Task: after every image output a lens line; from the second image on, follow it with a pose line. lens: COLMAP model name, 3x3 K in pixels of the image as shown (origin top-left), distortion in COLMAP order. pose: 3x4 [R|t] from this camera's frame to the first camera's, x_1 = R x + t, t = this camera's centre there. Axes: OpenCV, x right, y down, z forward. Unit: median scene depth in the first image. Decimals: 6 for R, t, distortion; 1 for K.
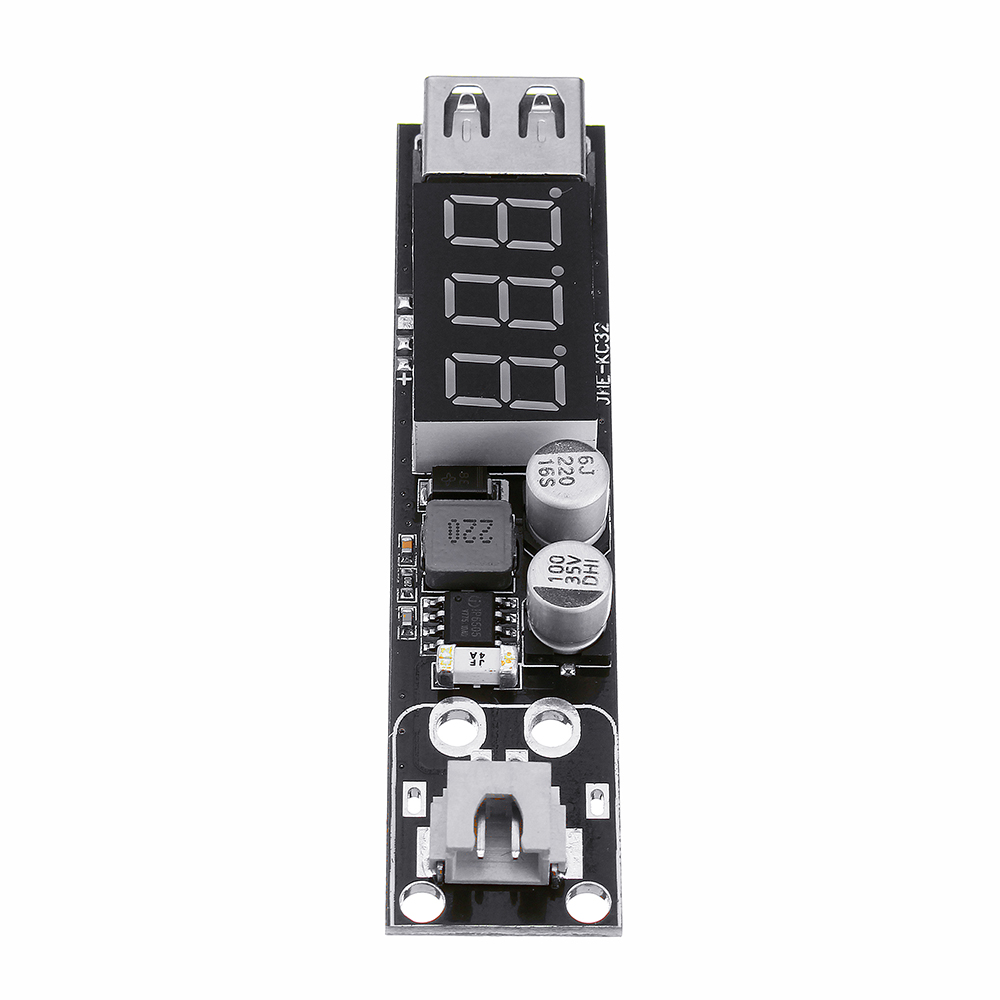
lens RADIAL K [[3856.8, 0, 500.0], [0, 3856.8, 500.0], [0, 0, 1]] dist [-0.073147, -0.954019]
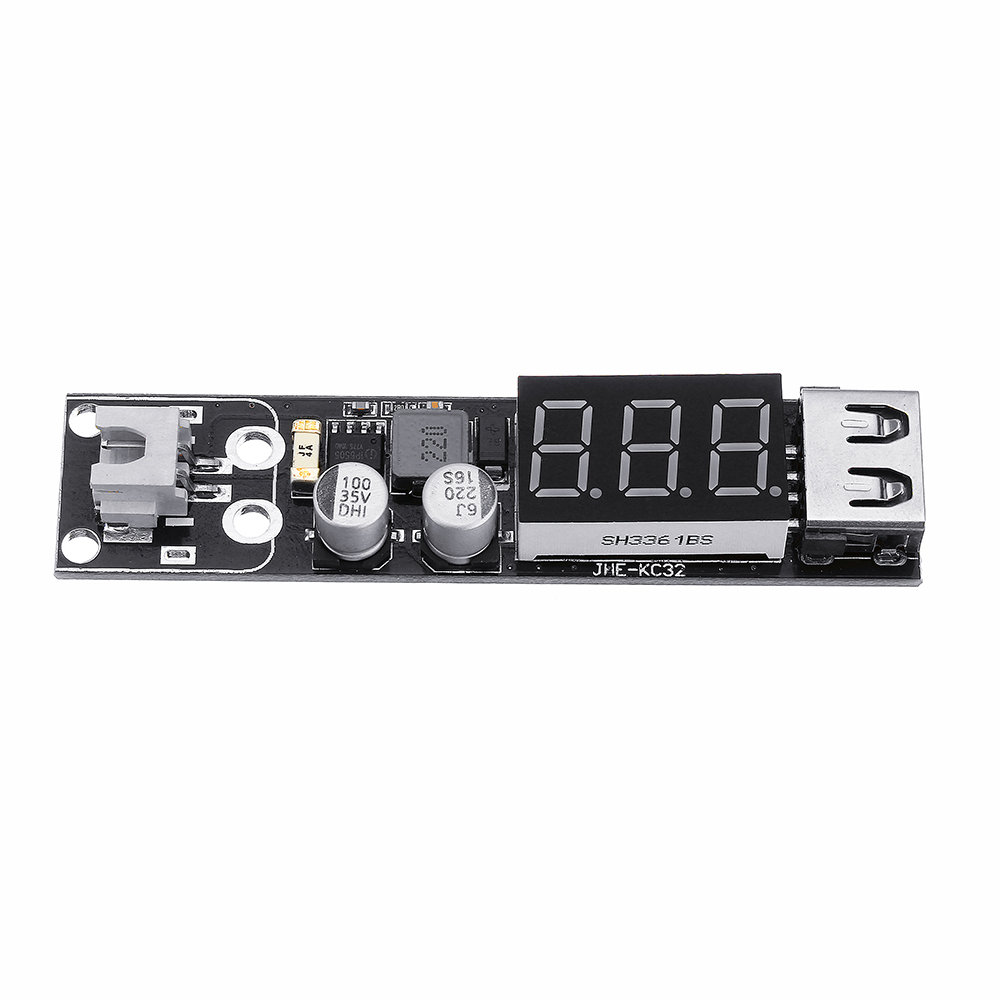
lens RADIAL K [[3856.8, 0, 500.0], [0, 3856.8, 500.0], [0, 0, 1]] dist [-0.073147, -0.954019]
pose [[-0.003884, 0.889825, -0.456286, 0.525177], [-0.849340, 0.237911, 0.471190, -0.539645], [0.527832, 0.389372, 0.754840, 0.168570]]
